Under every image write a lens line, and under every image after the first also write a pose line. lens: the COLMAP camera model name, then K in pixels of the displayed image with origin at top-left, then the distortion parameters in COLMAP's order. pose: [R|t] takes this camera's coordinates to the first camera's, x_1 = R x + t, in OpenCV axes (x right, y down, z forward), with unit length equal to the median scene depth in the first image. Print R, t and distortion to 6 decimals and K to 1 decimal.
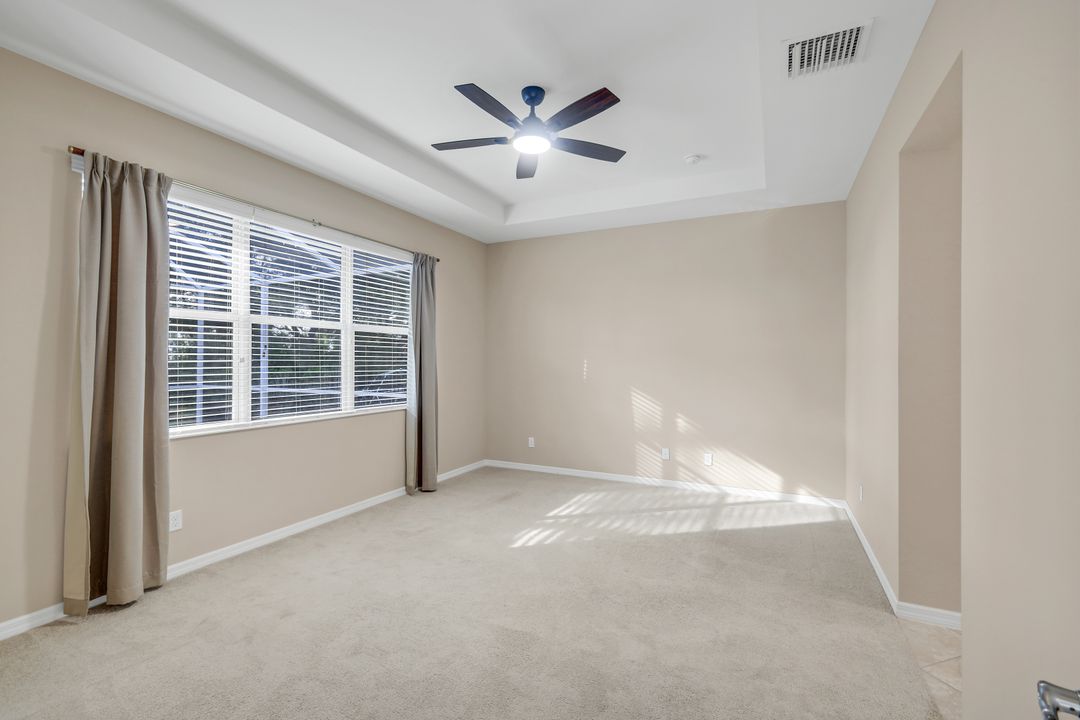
lens RADIAL K [[477.1, 0, 536.6], [0, 477.1, 357.5], [0, 0, 1]] dist [0.004470, 0.001053]
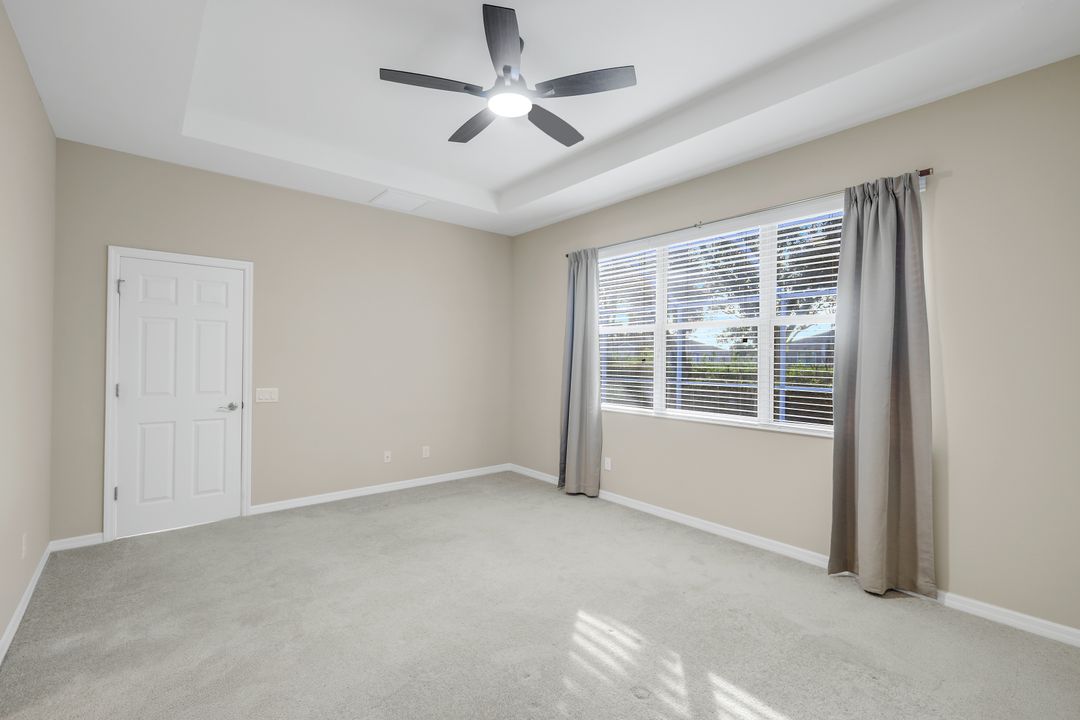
lens RADIAL K [[477.1, 0, 536.6], [0, 477.1, 357.5], [0, 0, 1]] dist [0.004470, 0.001053]
pose [[-0.396601, 0.000598, -0.917991, 0.619173], [0.003045, 0.999995, -0.000664, -0.003770], [0.917986, -0.003058, -0.396601, 1.147337]]
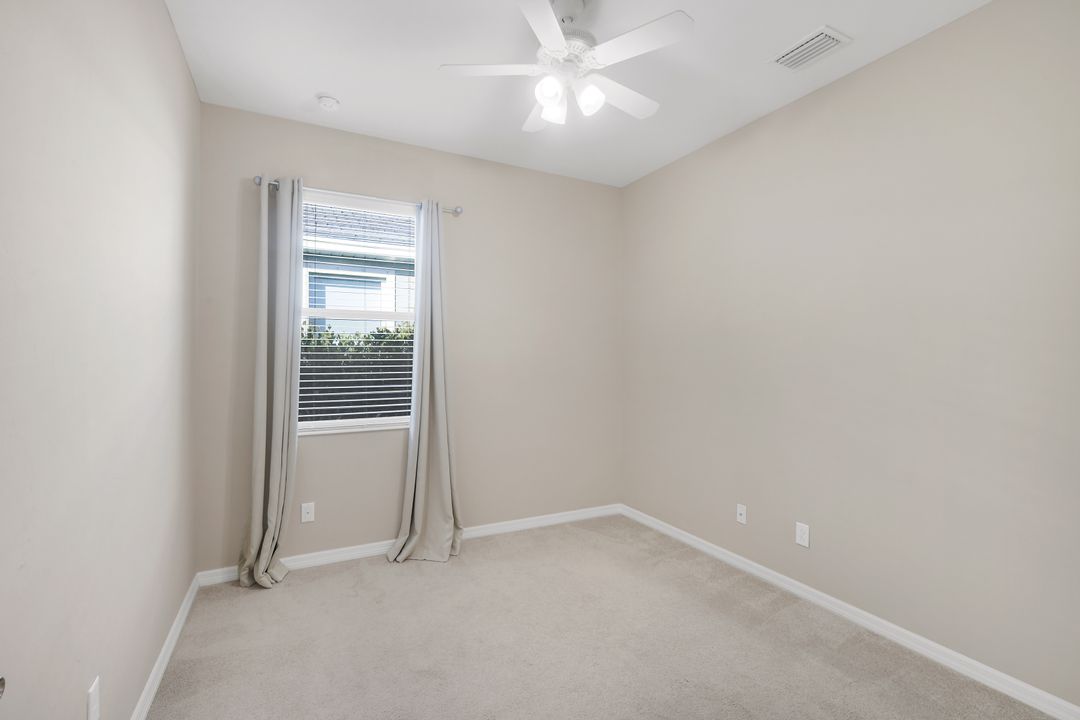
lens RADIAL K [[477.1, 0, 536.6], [0, 477.1, 357.5], [0, 0, 1]] dist [0.004470, 0.001053]
pose [[0.799075, 0.004169, -0.601217, 0.169264], [0.001382, 0.999961, 0.008772, -0.002930], [0.601230, -0.007840, 0.799038, 0.300687]]
